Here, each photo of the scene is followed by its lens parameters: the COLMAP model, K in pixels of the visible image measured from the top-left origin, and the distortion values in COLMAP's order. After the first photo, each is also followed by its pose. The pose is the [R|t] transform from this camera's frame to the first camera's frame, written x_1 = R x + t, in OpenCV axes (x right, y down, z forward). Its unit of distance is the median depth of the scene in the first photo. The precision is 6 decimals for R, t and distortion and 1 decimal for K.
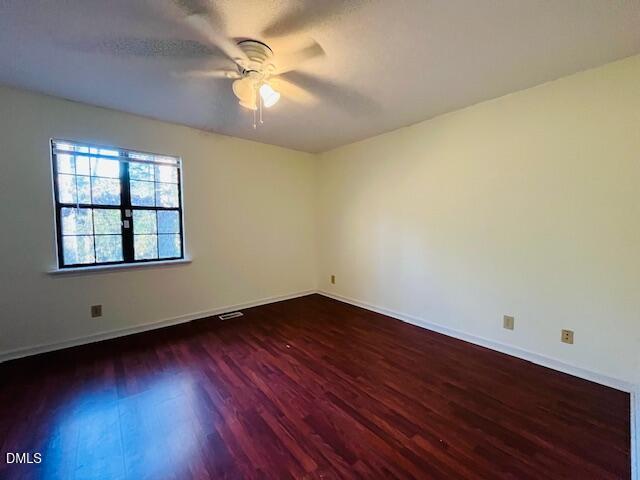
lens RADIAL K [[259.8, 0, 316.3], [0, 259.8, 237.8], [0, 0, 1]] dist [-0.002999, -0.000227]
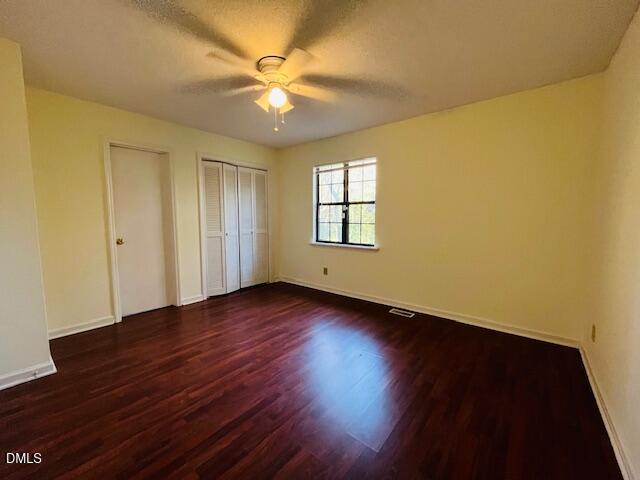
lens RADIAL K [[316.6, 0, 400.8], [0, 316.6, 242.5], [0, 0, 1]] dist [0.001703, 0.000996]
pose [[0.189046, 0.072272, -0.979305, 1.017867], [-0.053028, 0.996584, 0.063311, -0.033673], [0.980535, 0.039962, 0.192233, 1.011745]]
